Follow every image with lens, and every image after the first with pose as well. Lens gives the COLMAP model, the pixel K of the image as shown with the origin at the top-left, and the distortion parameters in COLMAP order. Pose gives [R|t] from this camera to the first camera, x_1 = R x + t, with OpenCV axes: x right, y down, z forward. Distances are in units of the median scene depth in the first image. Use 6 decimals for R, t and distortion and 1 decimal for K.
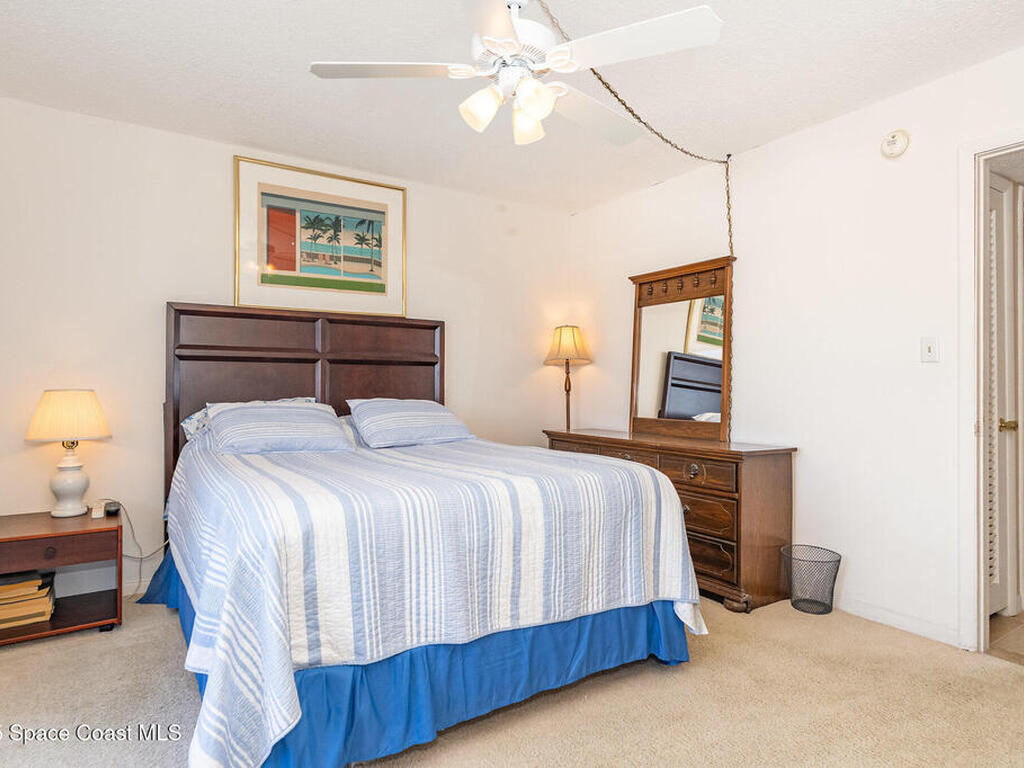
lens RADIAL K [[572.9, 0, 512.0], [0, 572.9, 384.0], [0, 0, 1]] dist [-0.027055, -0.000171]
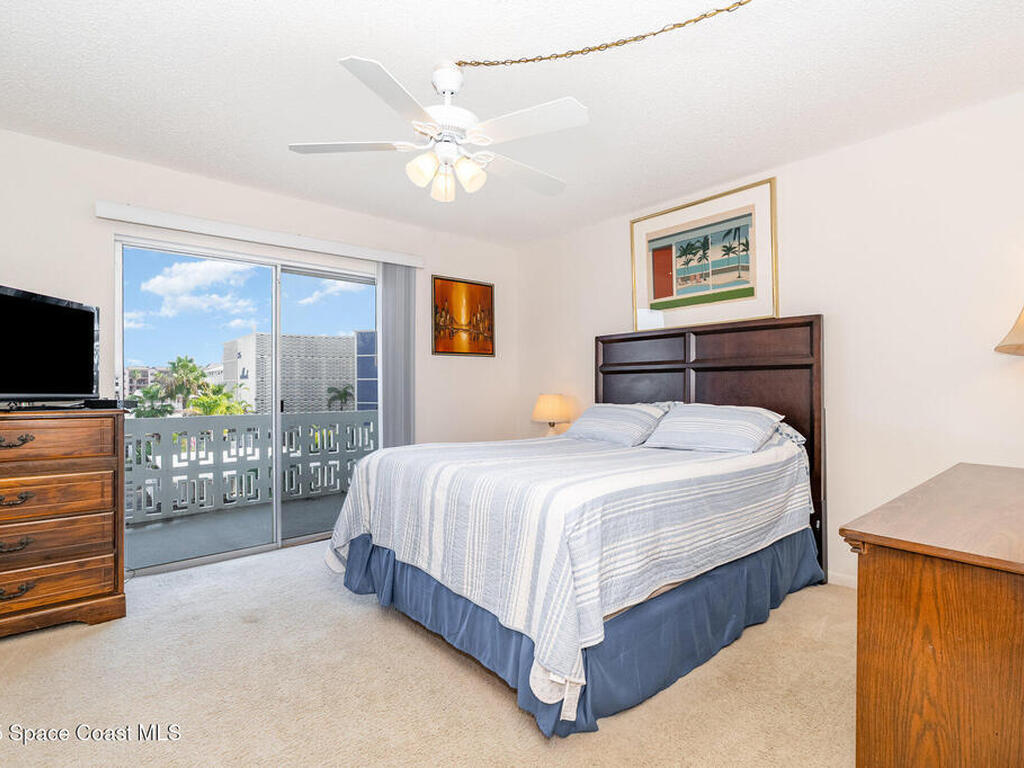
lens RADIAL K [[511.8, 0, 522.1], [0, 511.8, 387.5], [0, 0, 1]] dist [0.001284, 0.000325]
pose [[0.144885, -0.000118, -0.989448, 0.616754], [0.011432, 0.999933, 0.001554, -0.010485], [0.989382, -0.011537, 0.144877, 0.511474]]
